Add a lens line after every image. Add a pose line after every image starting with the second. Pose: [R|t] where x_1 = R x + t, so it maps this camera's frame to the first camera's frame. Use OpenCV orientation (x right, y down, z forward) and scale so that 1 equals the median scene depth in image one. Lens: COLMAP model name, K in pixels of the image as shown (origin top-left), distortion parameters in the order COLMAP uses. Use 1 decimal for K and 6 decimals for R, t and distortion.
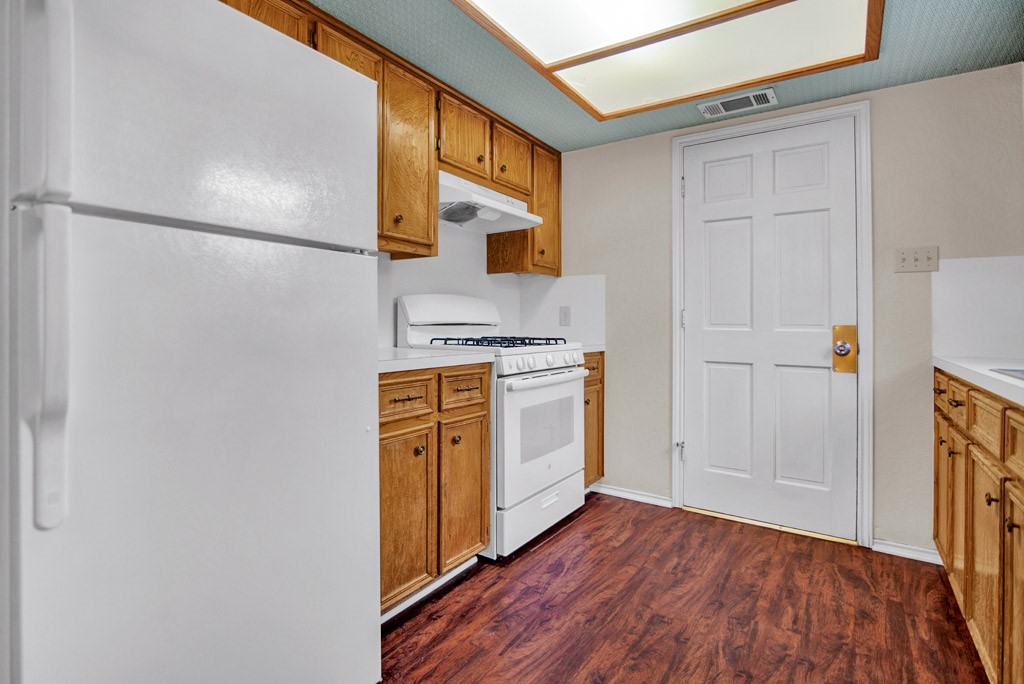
lens RADIAL K [[491.2, 0, 505.5], [0, 491.2, 316.7], [0, 0, 1]] dist [-0.004766, 0.000442]
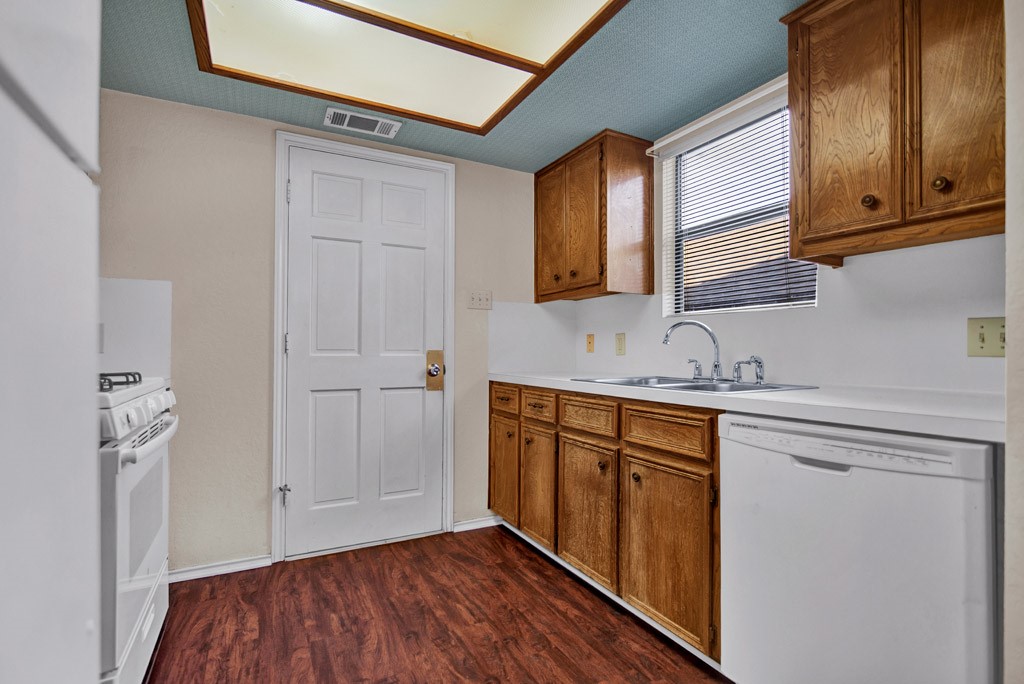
lens RADIAL K [[491.2, 0, 510.0], [0, 491.2, 350.0], [0, 0, 1]] dist [-0.004766, 0.000442]
pose [[0.472389, -0.006098, 0.881369, -0.271599], [-0.012060, 0.999838, 0.013381, -0.001206], [-0.881308, -0.016950, 0.472239, 0.299690]]
